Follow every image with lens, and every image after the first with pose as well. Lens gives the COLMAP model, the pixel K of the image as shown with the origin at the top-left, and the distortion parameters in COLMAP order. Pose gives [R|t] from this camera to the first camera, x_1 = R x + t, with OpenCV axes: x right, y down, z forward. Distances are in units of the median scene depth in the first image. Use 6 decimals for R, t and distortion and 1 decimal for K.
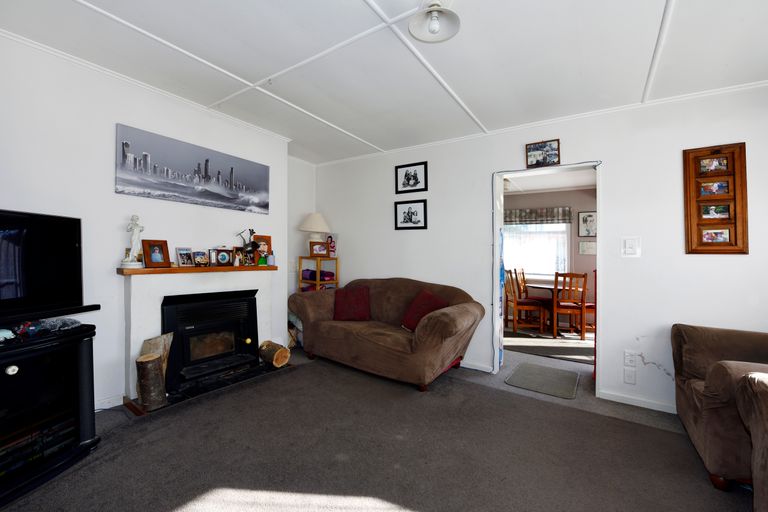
lens RADIAL K [[312.0, 0, 383.6], [0, 312.0, 243.1], [0, 0, 1]] dist [-0.000479, -0.000056]
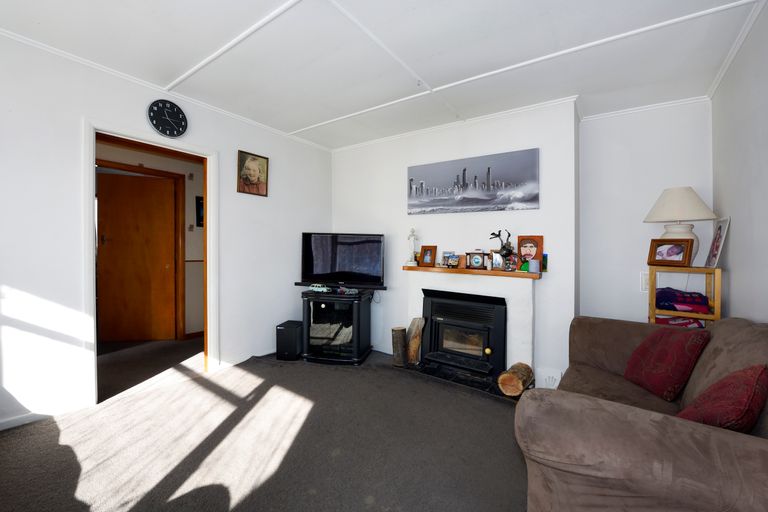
lens RADIAL K [[335.1, 0, 382.7], [0, 335.1, 259.1], [0, 0, 1]] dist [-0.000639, -0.000099]
pose [[-0.026190, -0.001018, -0.999656, 0.597300], [0.009424, 0.999955, -0.001266, 0.041401], [0.999613, -0.009454, -0.026180, 0.752062]]
